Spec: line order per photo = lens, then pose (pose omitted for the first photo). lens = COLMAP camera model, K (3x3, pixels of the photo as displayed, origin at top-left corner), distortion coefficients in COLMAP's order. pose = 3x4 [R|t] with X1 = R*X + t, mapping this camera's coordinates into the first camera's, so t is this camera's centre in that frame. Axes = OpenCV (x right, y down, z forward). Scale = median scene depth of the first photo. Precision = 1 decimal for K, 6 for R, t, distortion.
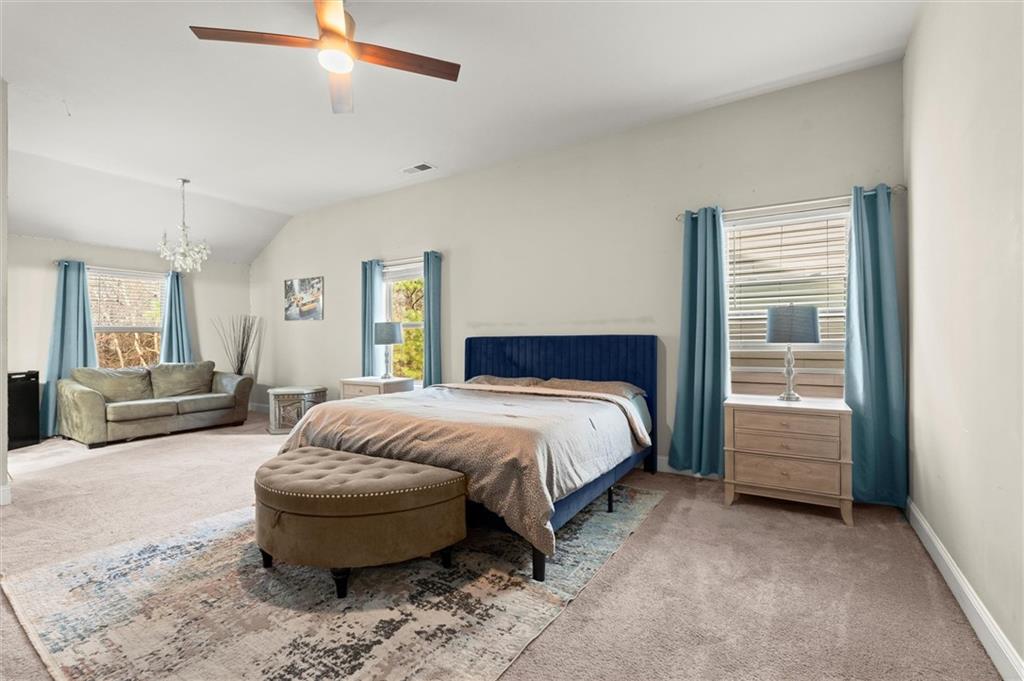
lens RADIAL K [[457.4, 0, 515.9], [0, 457.4, 343.0], [0, 0, 1]] dist [0.003400, -0.004849]
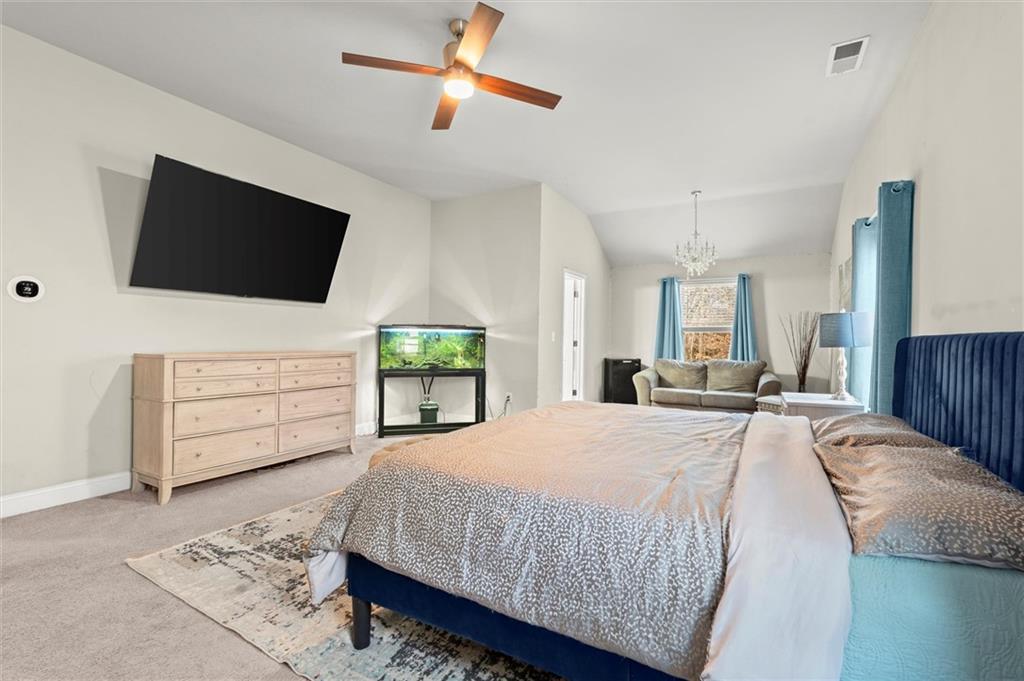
lens RADIAL K [[457.4, 0, 503.4], [0, 457.4, 338.3], [0, 0, 1]] dist [0.003400, -0.004849]
pose [[0.044158, 0.009458, -0.998980, 0.713266], [-0.021784, 0.999727, 0.008502, -0.012288], [0.998787, 0.021386, 0.044352, 1.026552]]
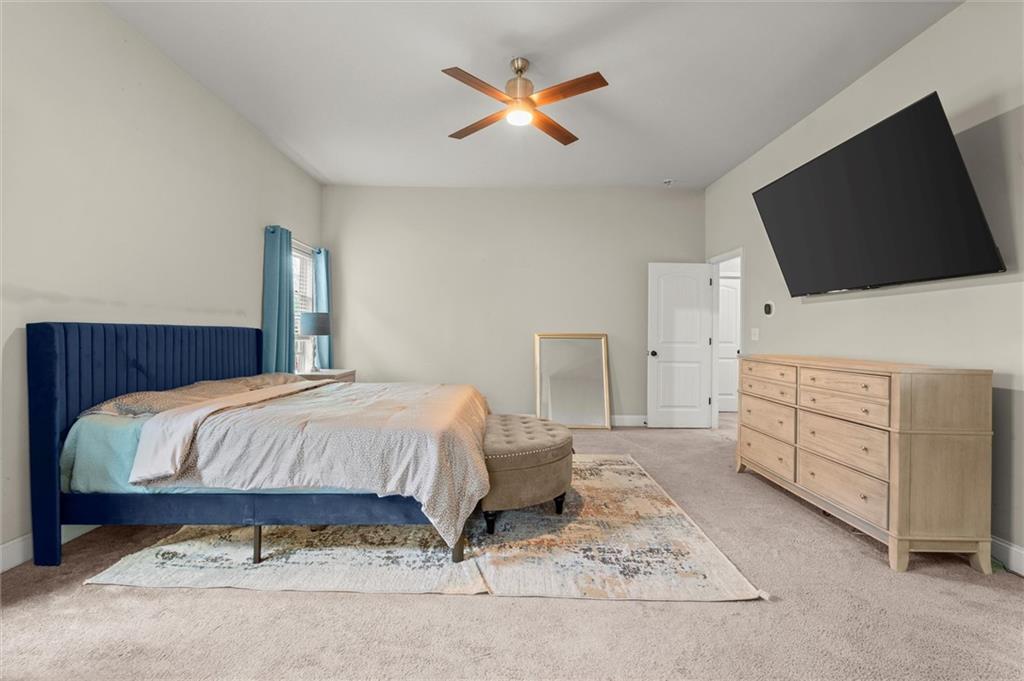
lens RADIAL K [[457.4, 0, 516.8], [0, 457.4, 339.7], [0, 0, 1]] dist [0.003400, -0.004849]
pose [[-0.557769, -0.003006, 0.829991, -1.392105], [0.002359, 0.999984, 0.005206, 0.005092], [-0.829993, 0.004861, -0.557753, 1.645432]]
